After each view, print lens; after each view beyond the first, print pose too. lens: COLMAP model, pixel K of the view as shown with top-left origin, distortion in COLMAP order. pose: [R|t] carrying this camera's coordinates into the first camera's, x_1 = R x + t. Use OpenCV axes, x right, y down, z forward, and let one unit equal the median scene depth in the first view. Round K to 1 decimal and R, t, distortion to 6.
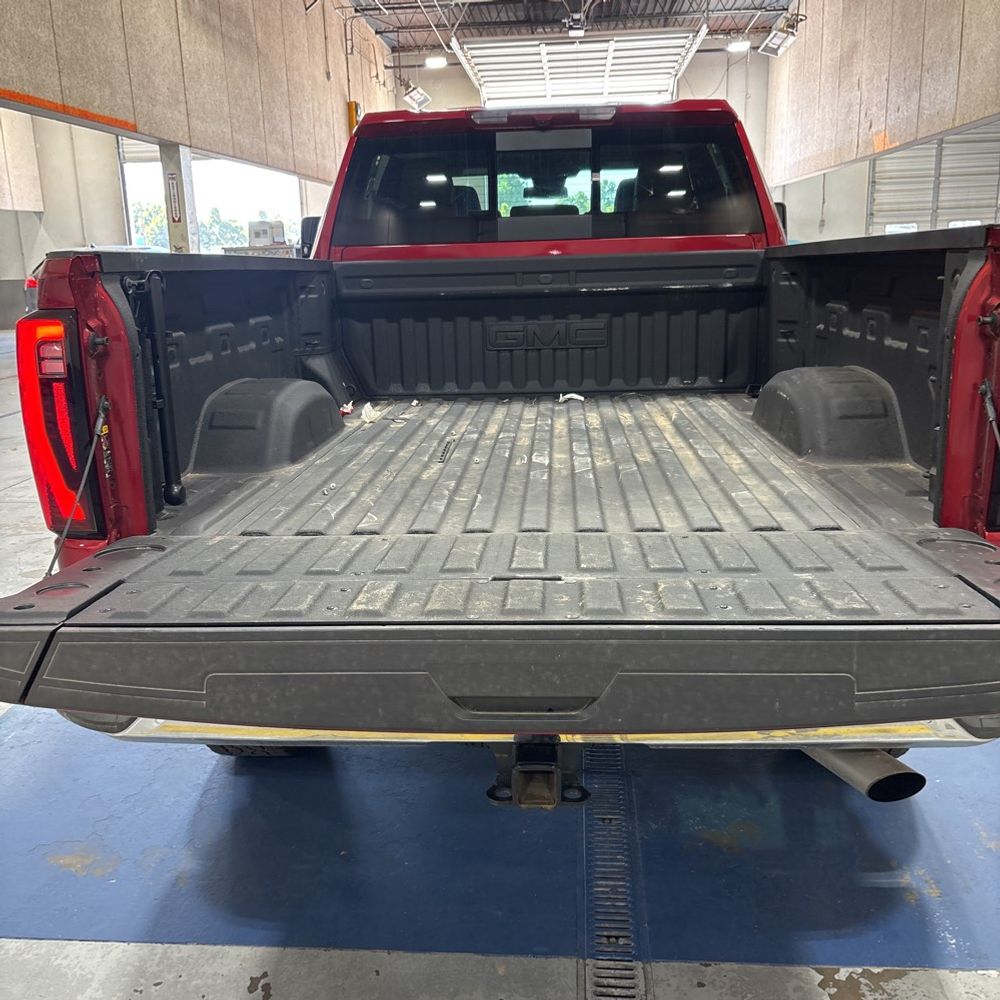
lens RADIAL K [[1015.4, 0, 482.0], [0, 1015.4, 500.0], [0, 0, 1]] dist [0.017041, 0.000000]
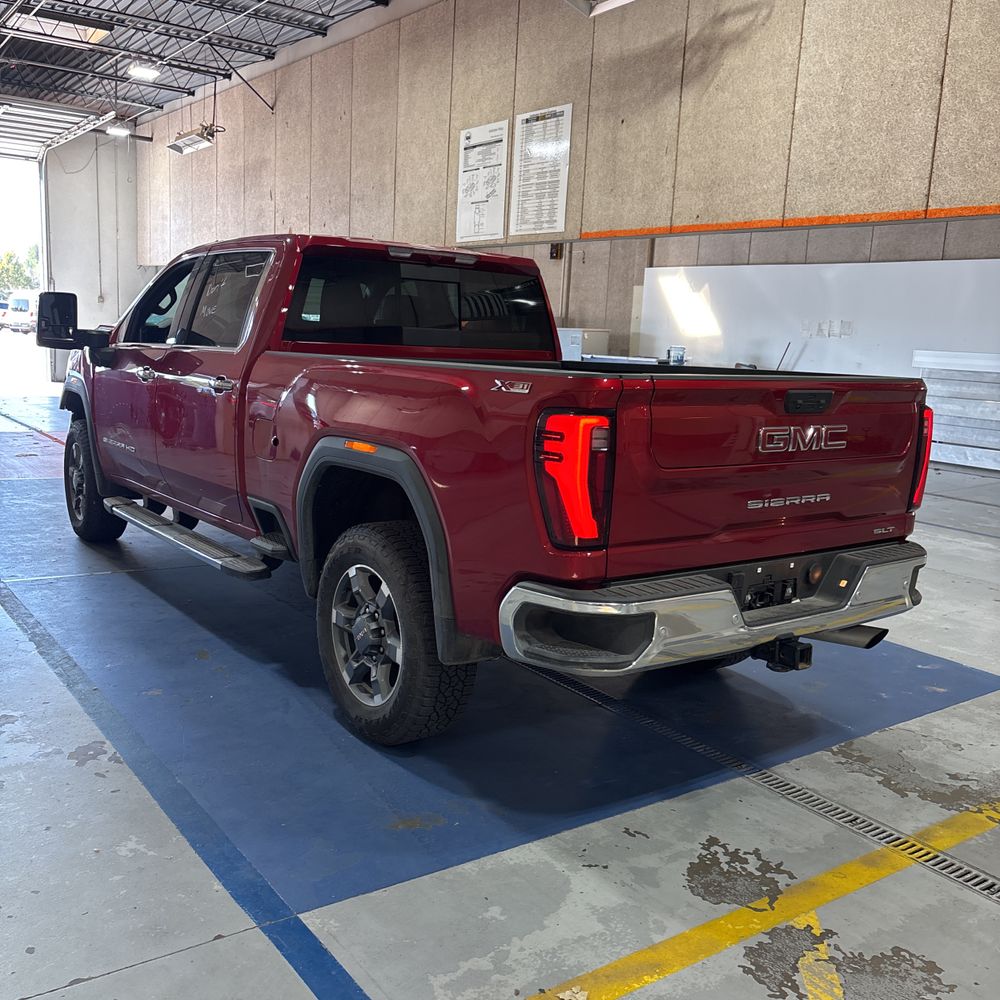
lens RADIAL K [[1015.4, 0, 485.1], [0, 1015.4, 506.8], [0, 0, 1]] dist [0.017041, 0.000000]
pose [[0.760477, -0.048726, 0.647535, -0.326542], [0.087008, 0.995835, -0.027249, -0.000503], [-0.643510, 0.077063, 0.761549, -0.020363]]
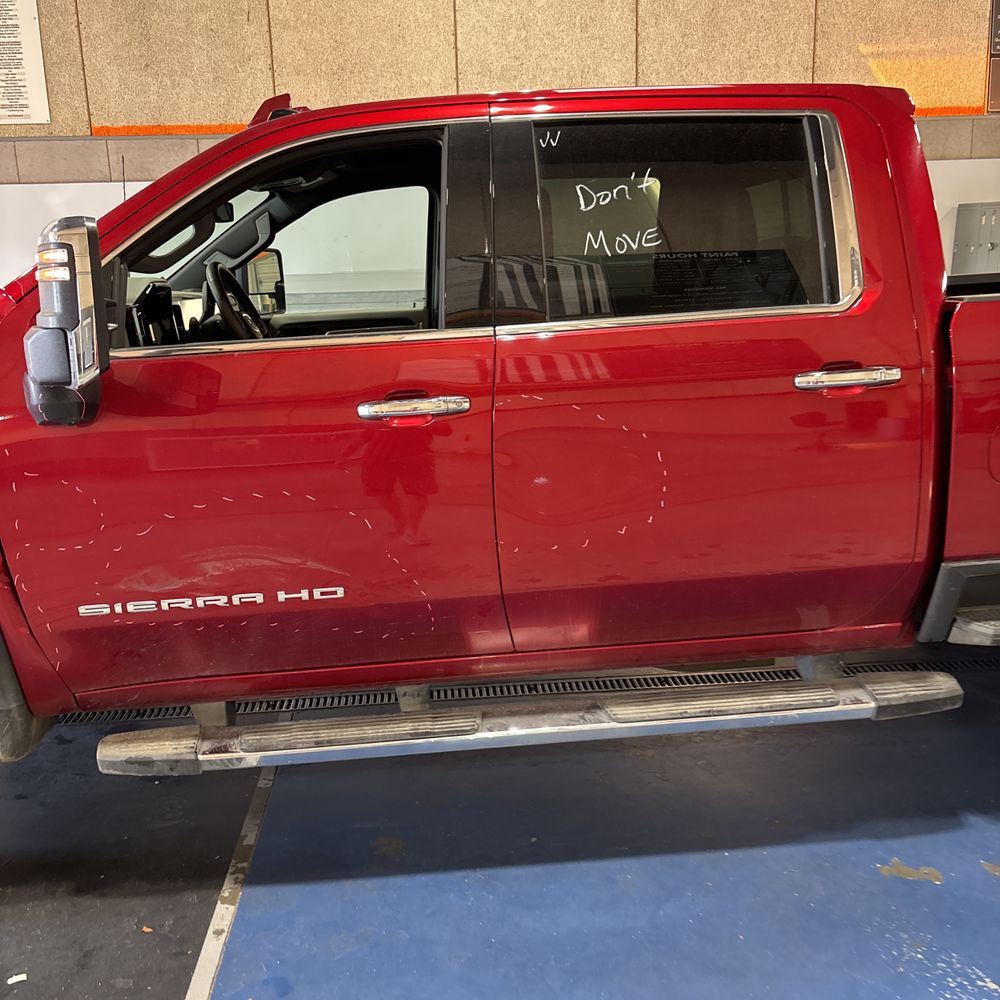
lens RADIAL K [[1015.4, 0, 487.9], [0, 1015.4, 510.6], [0, 0, 1]] dist [0.017041, 0.000000]
pose [[-0.147753, -0.196143, 0.969380, -0.341602], [0.271569, 0.934418, 0.230462, -0.148917], [-0.951010, 0.297305, -0.084796, 0.603084]]
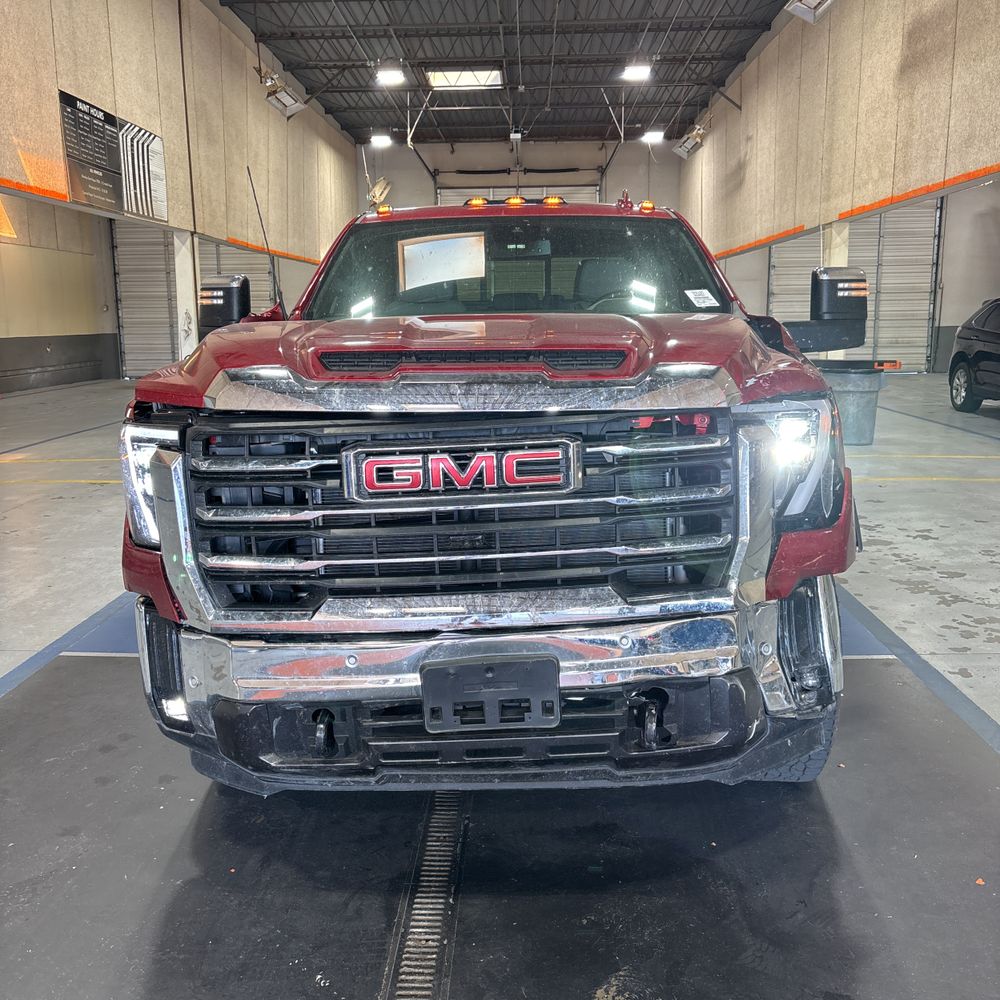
lens RADIAL K [[1015.4, 0, 491.1], [0, 1015.4, 500.8], [0, 0, 1]] dist [0.017041, 0.000000]
pose [[-0.998219, 0.047005, -0.036726, 0.074493], [0.027640, 0.910077, 0.413517, -0.279473], [0.052861, 0.411765, -0.909755, 1.101955]]
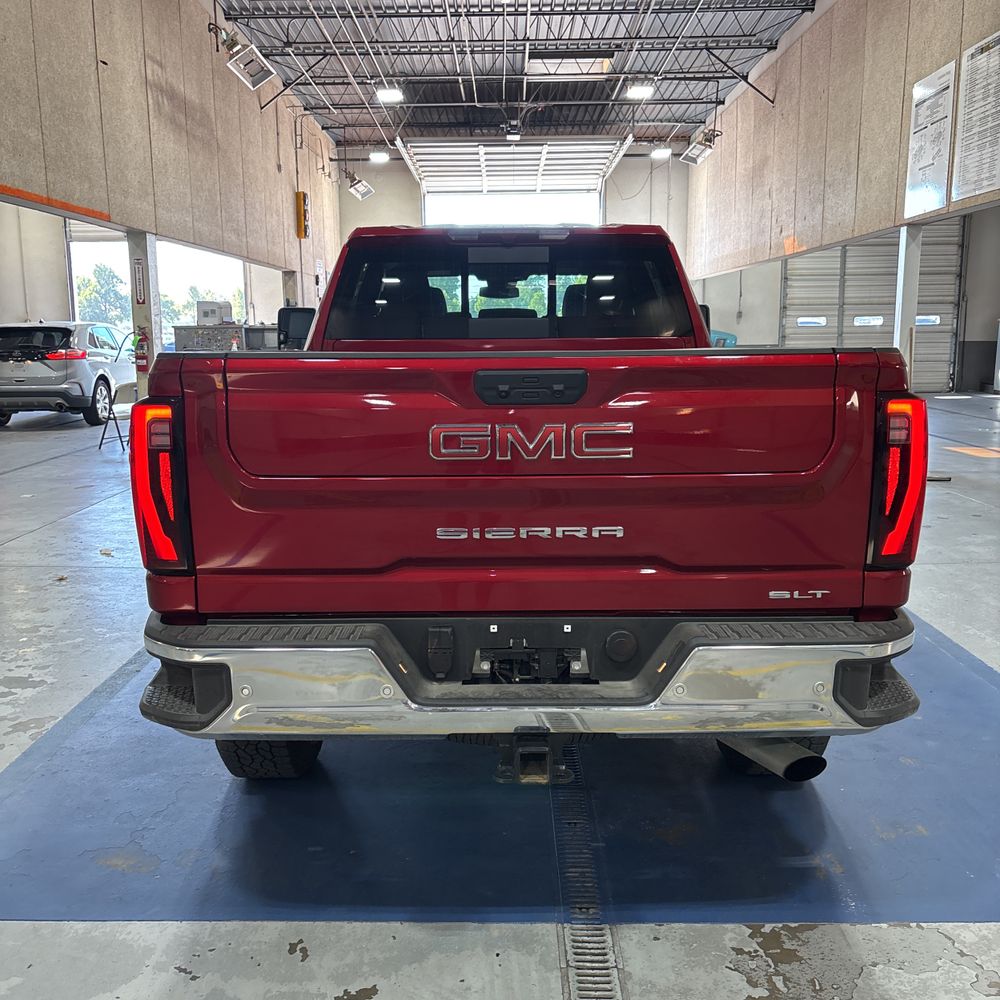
lens RADIAL K [[1015.4, 0, 482.2], [0, 1015.4, 492.9], [0, 0, 1]] dist [0.017041, 0.000000]
pose [[0.997461, 0.009717, 0.070549, -0.021178], [-0.003892, 0.996605, -0.082241, 0.008125], [-0.071109, 0.081757, 0.994112, -0.062261]]
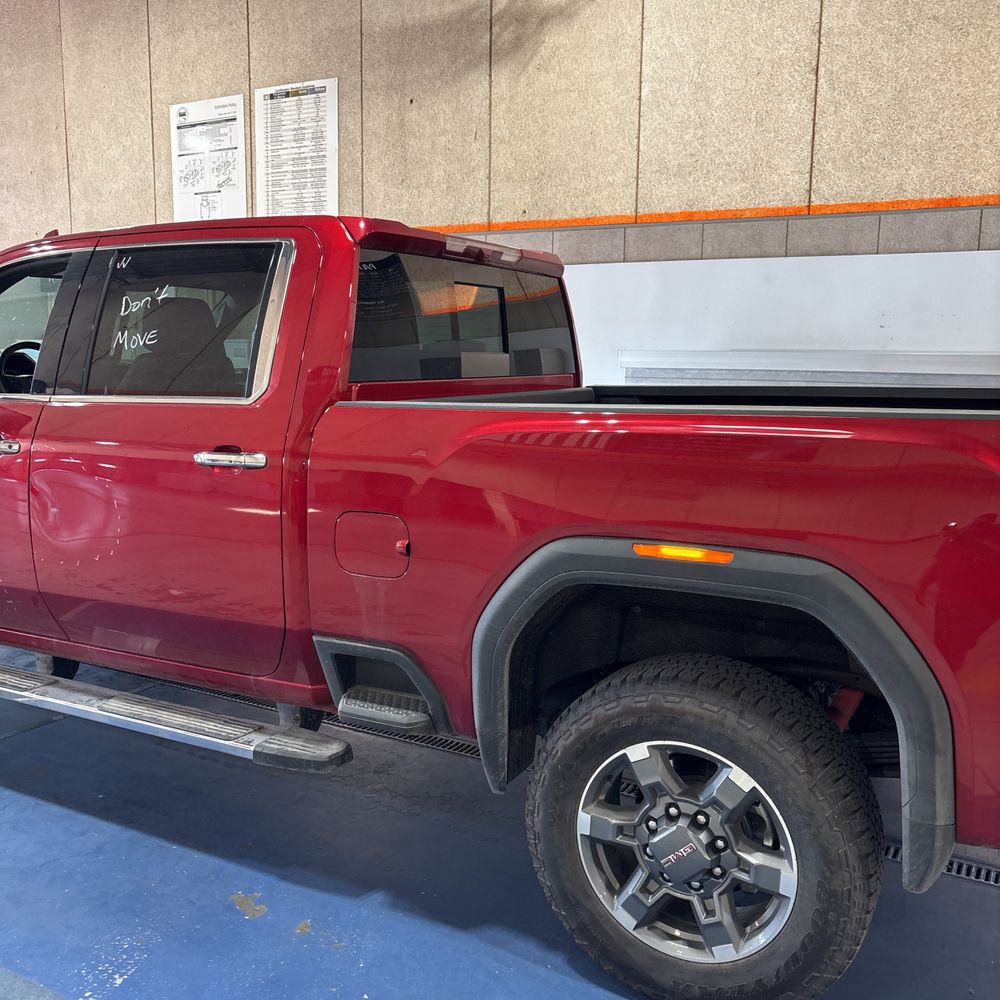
lens RADIAL K [[1015.4, 0, 486.9], [0, 1015.4, 497.9], [0, 0, 1]] dist [0.017041, 0.000000]
pose [[0.424401, -0.101755, 0.899739, -0.343183], [0.194440, 0.980726, 0.019198, -0.070038], [-0.884351, 0.166798, 0.436007, 0.260180]]
